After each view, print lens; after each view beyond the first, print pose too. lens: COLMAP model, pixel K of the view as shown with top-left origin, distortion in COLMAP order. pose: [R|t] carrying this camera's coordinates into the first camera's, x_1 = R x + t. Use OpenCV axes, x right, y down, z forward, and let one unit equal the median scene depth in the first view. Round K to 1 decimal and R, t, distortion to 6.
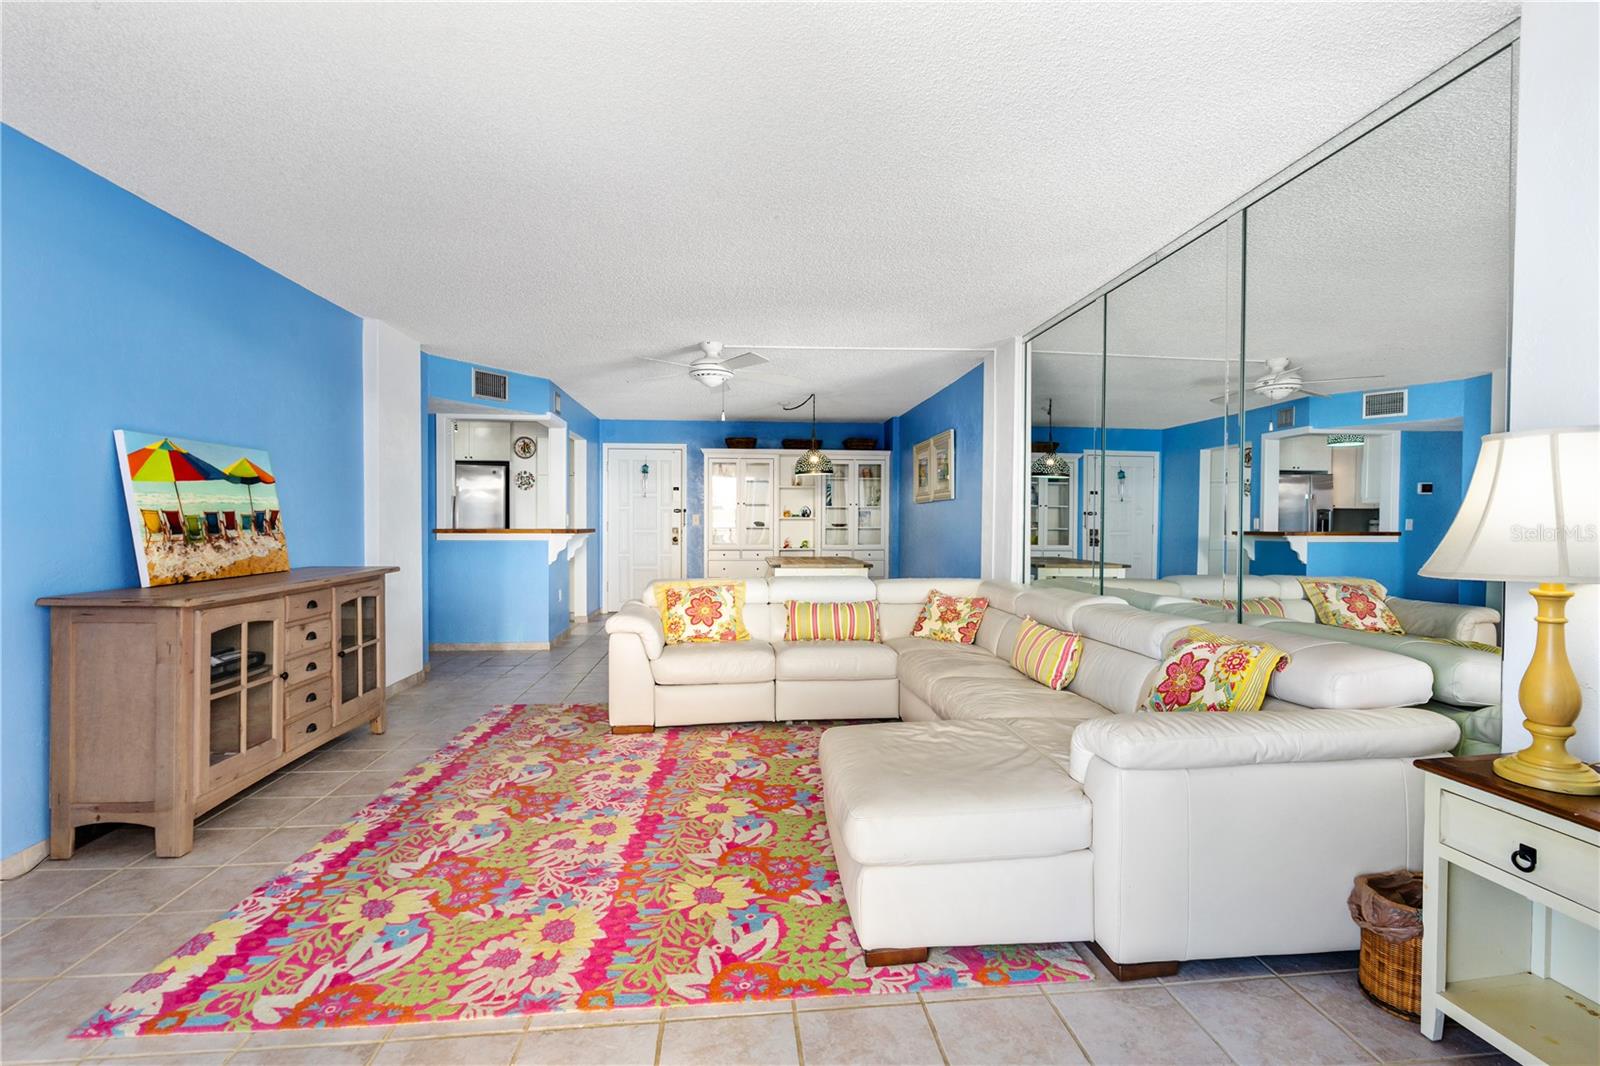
lens RADIAL K [[742.1, 0, 809.7], [0, 742.1, 529.9], [0, 0, 1]] dist [-0.013269, 0.004486]
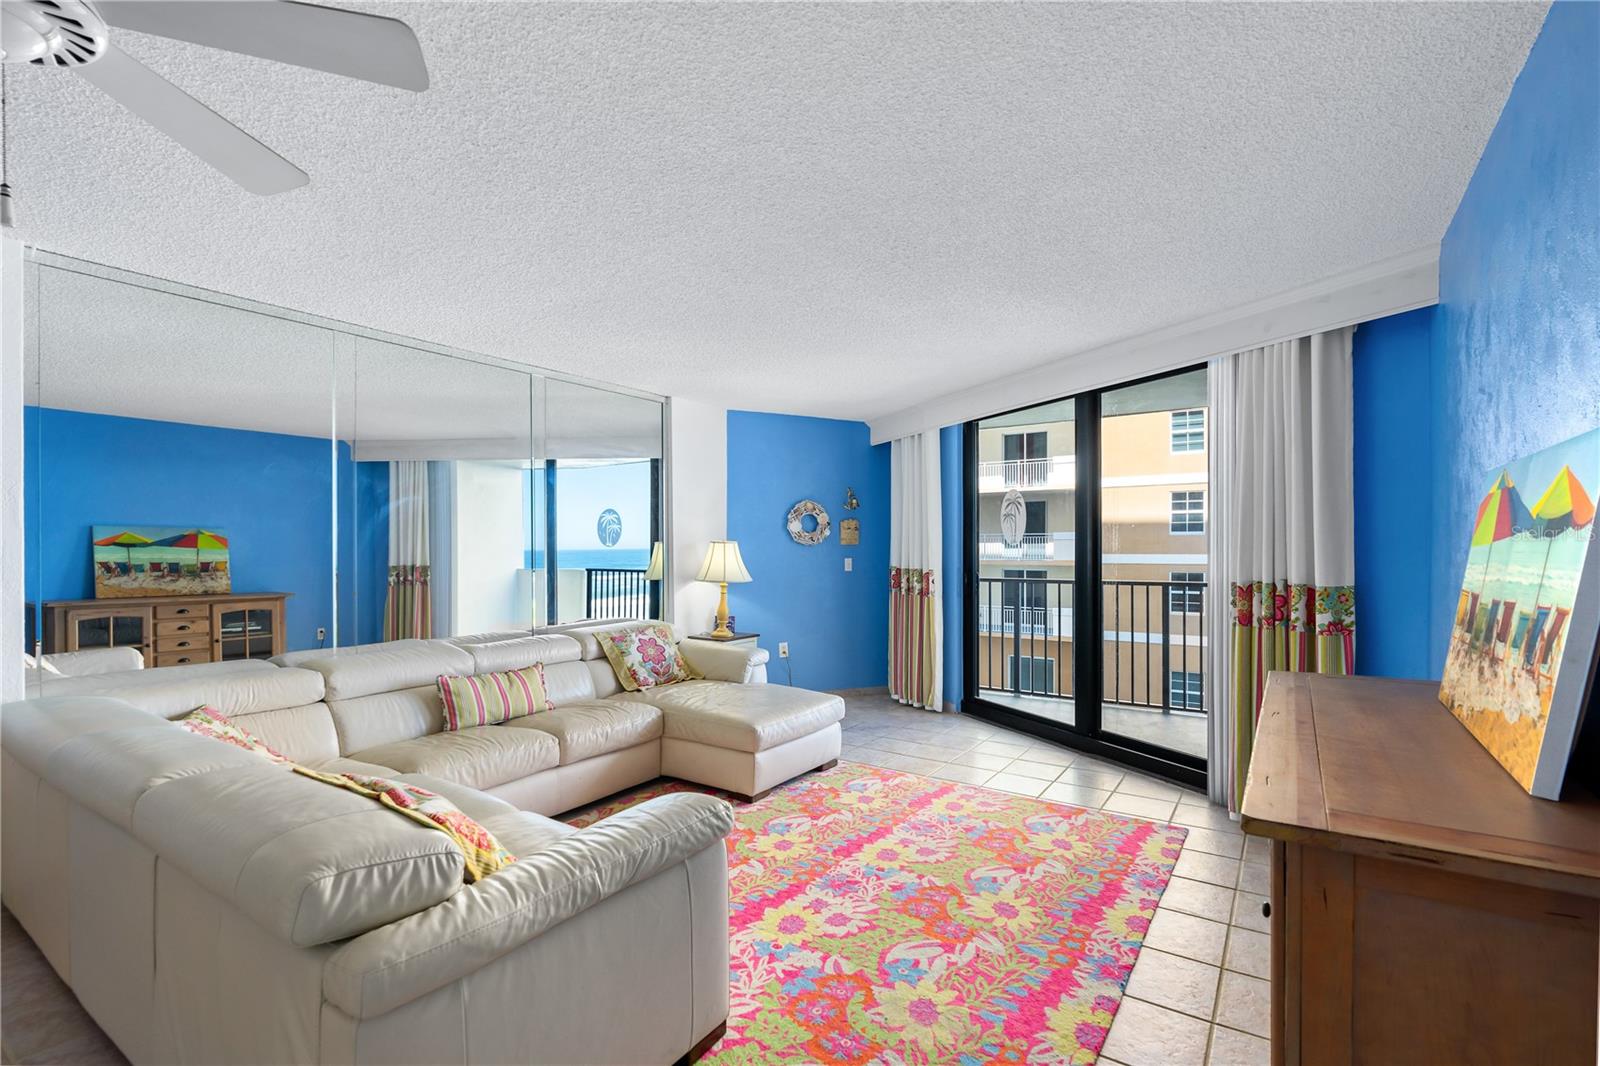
lens RADIAL K [[742.1, 0, 791.6], [0, 742.1, 553.4], [0, 0, 1]] dist [-0.013269, 0.004486]
pose [[-0.758824, -0.012844, 0.651169, -0.847496], [0.002961, 0.999727, 0.023170, -0.073346], [-0.651289, 0.019510, -0.758579, 1.842136]]
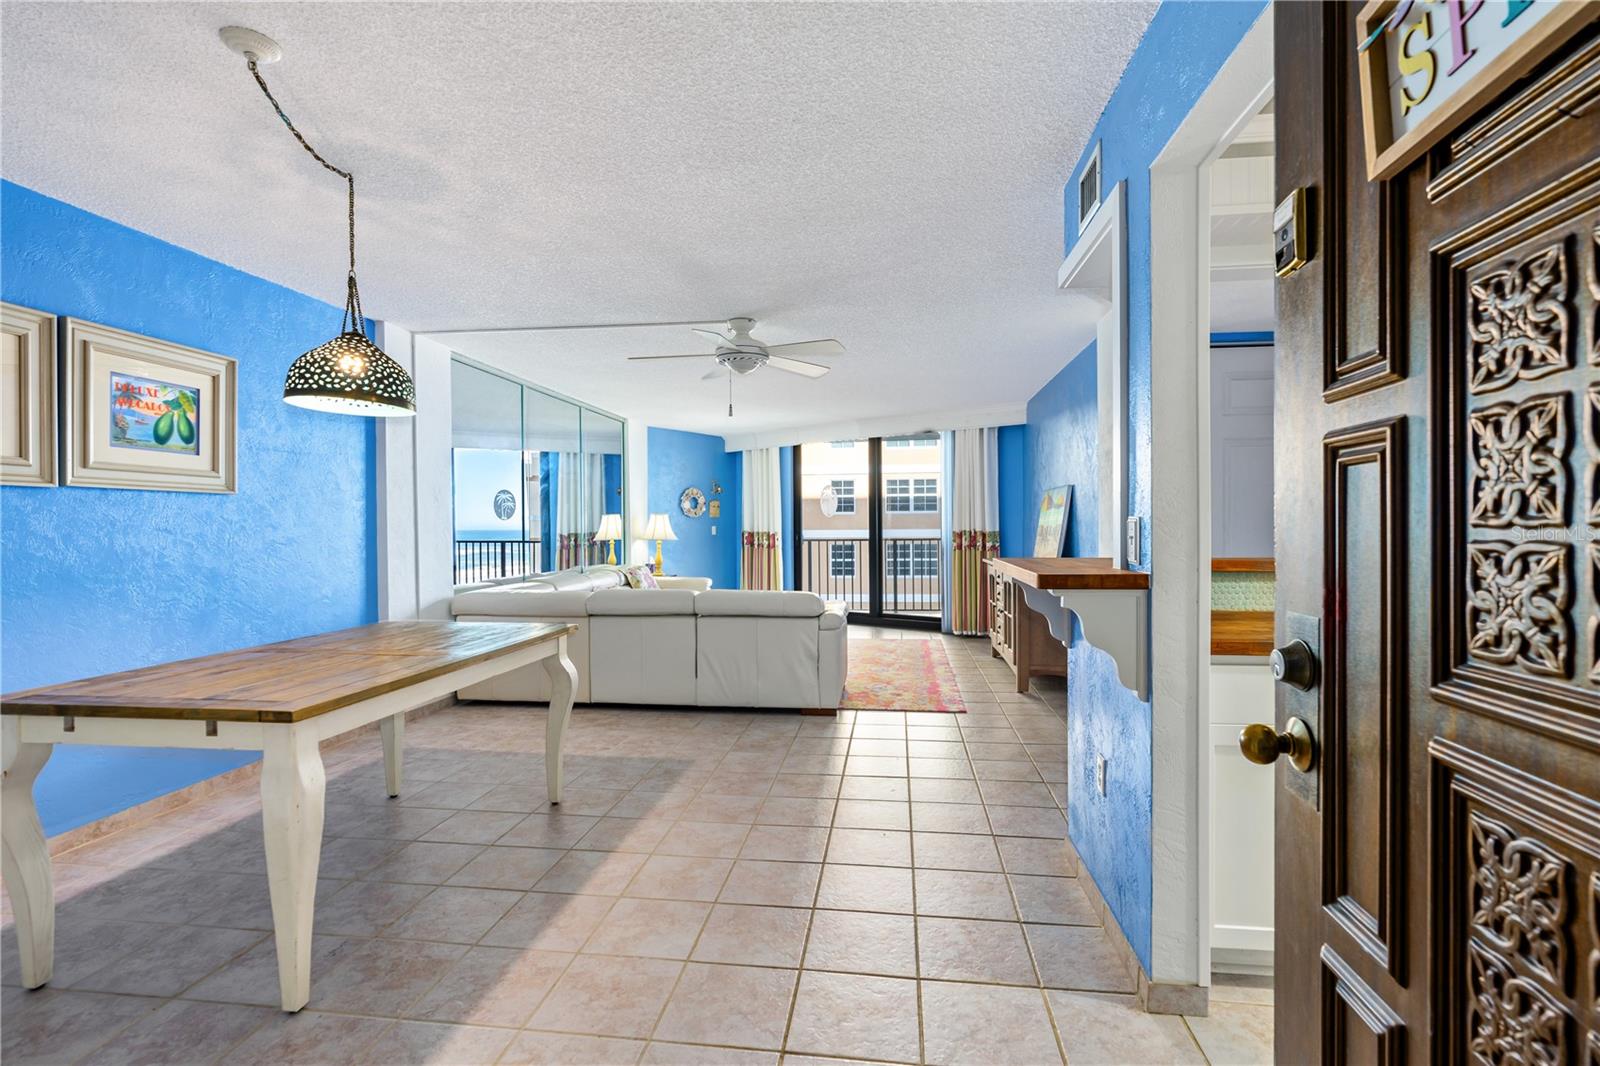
lens RADIAL K [[742.1, 0, 806.5], [0, 742.1, 528.7], [0, 0, 1]] dist [-0.013269, 0.004486]
pose [[-0.977292, -0.002477, 0.211884, -0.660393], [0.001443, 0.999831, 0.018343, -0.056962], [-0.211894, 0.018233, -0.977123, 3.235897]]
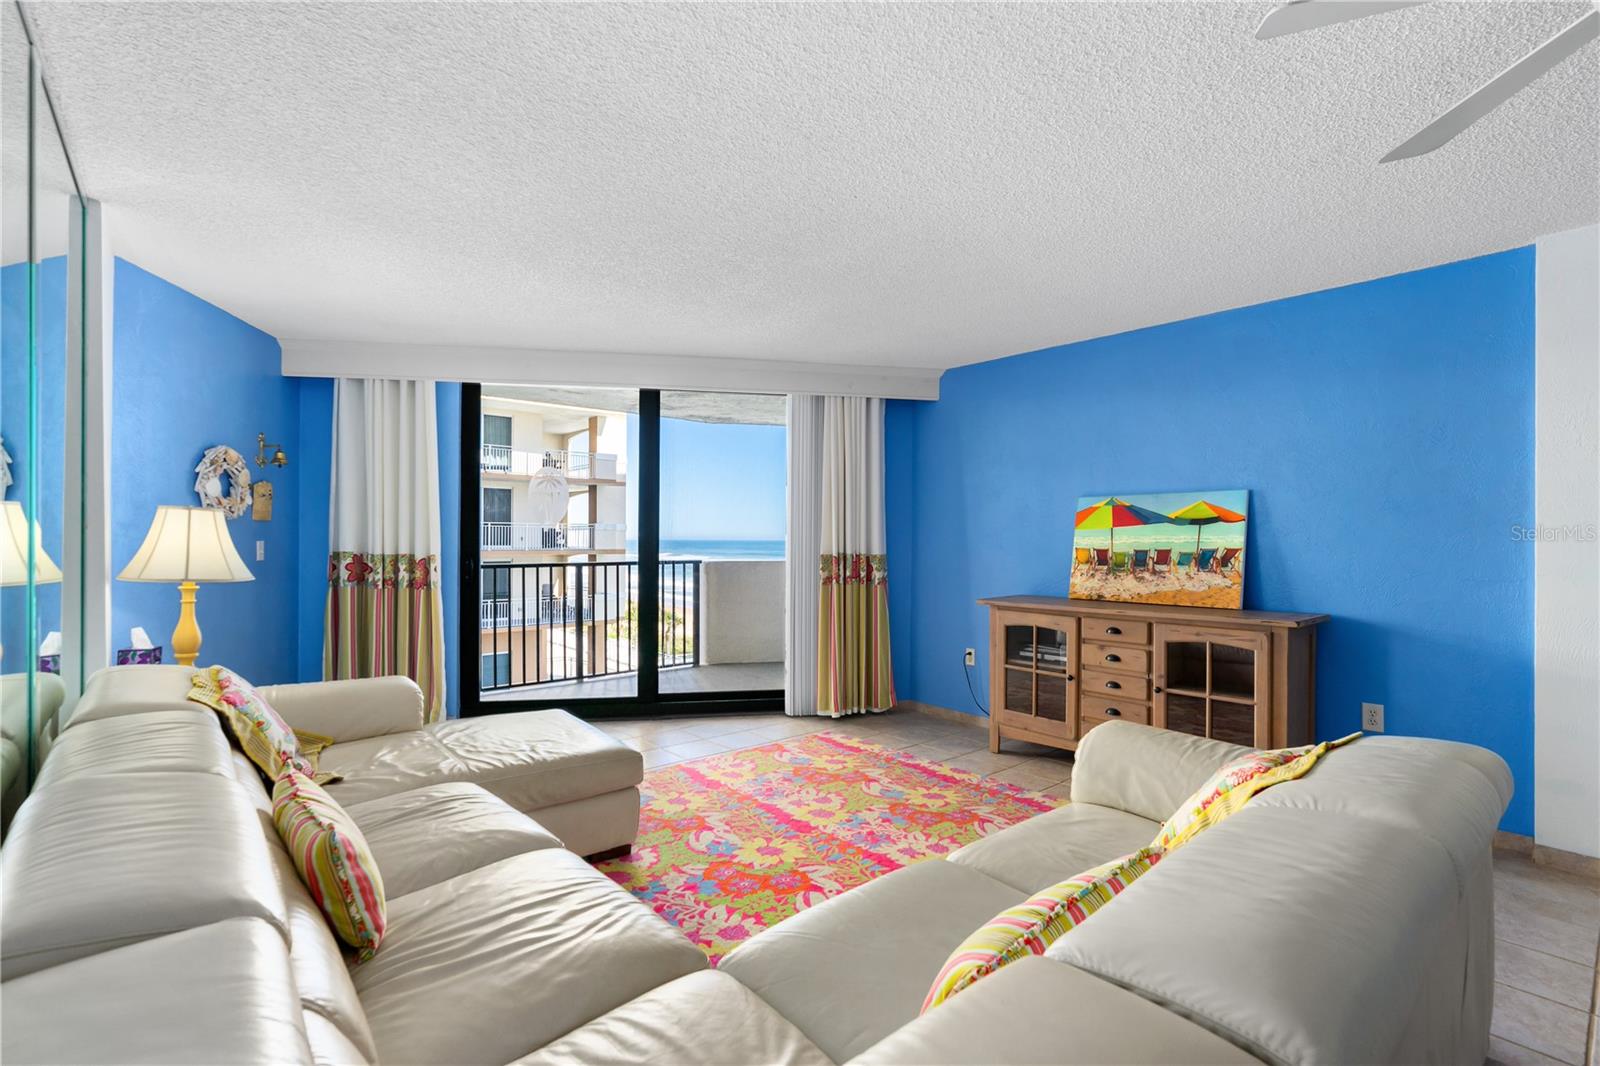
lens RADIAL K [[742.1, 0, 824.0], [0, 742.1, 541.7], [0, 0, 1]] dist [-0.013269, 0.004486]
pose [[-0.809679, -0.011817, -0.586754, 0.403239], [-0.020704, 0.999750, 0.008435, -0.041065], [0.586508, 0.018977, -0.809721, 1.867139]]
